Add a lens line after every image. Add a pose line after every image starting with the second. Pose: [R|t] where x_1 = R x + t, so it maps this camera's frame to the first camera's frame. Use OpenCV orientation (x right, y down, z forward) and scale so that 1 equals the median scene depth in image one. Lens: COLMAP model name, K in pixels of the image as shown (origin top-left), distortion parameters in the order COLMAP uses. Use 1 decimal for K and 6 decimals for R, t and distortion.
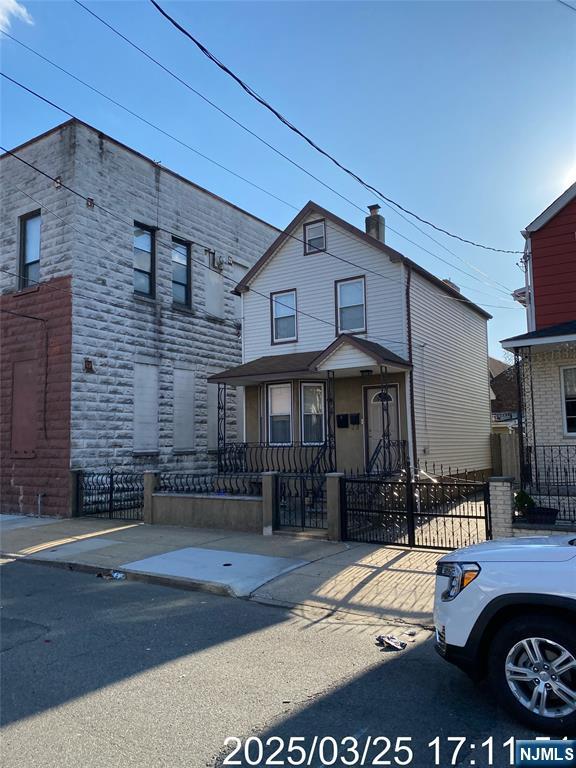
lens RADIAL K [[586.8, 0, 288.0], [0, 586.8, 384.0], [0, 0, 1]] dist [0.168084, -0.467661]
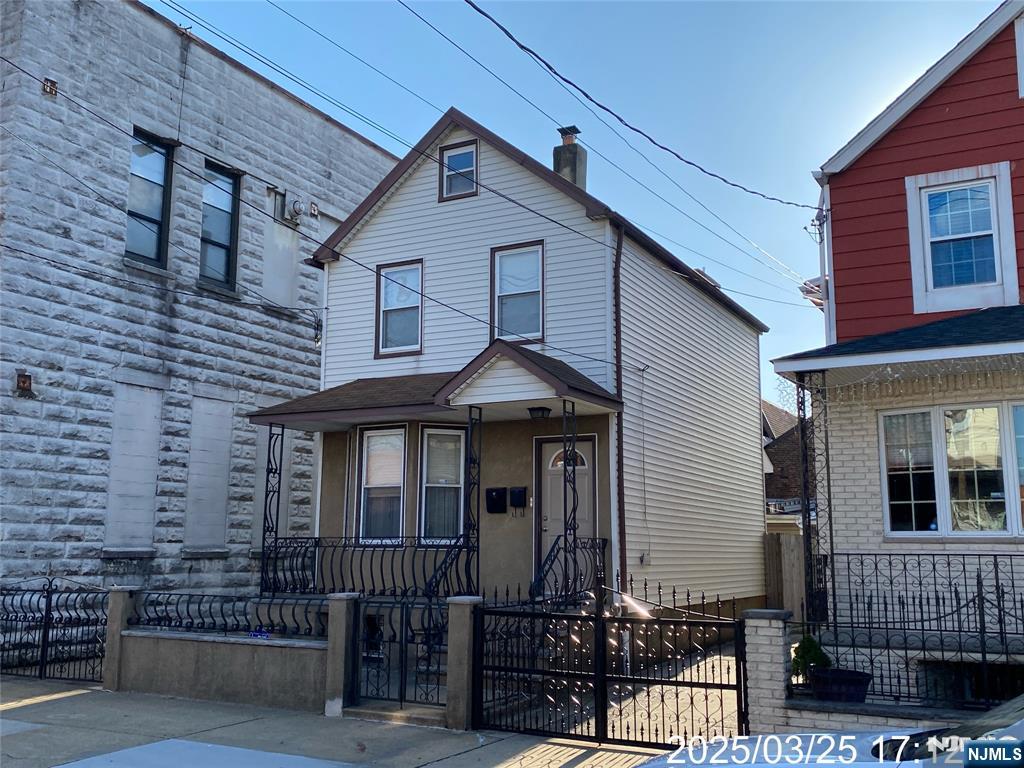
lens RADIAL K [[1009.7, 0, 509.1], [0, 1009.7, 359.6], [0, 0, 1]] dist [0.135136, -0.297069]
pose [[0.996877, 0.037686, 0.069398, 0.033396], [-0.031851, 0.996011, -0.083351, 0.010007], [-0.072263, 0.080880, 0.994101, 0.052415]]
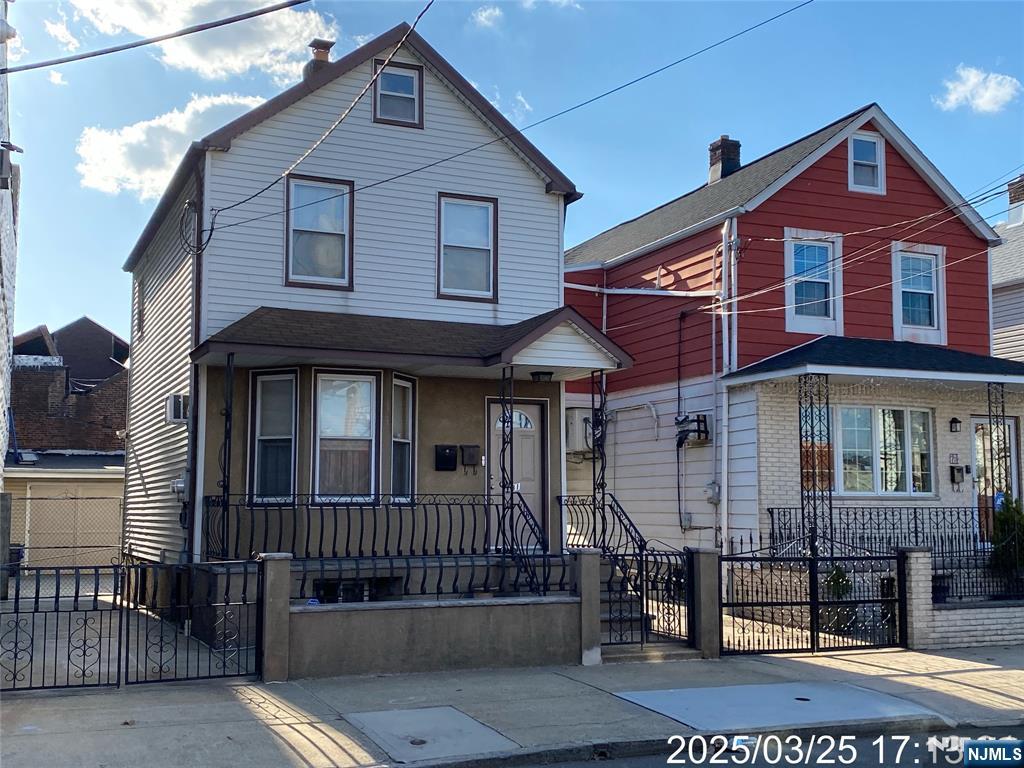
lens RADIAL K [[1154.6, 0, 511.8], [0, 1154.6, 398.6], [0, 0, 1]] dist [0.078388, -0.010979]
pose [[0.552253, 0.097610, 0.827943, -0.718234], [-0.093672, 0.994098, -0.054717, 0.058850], [-0.828397, -0.047337, 0.558137, 0.357758]]
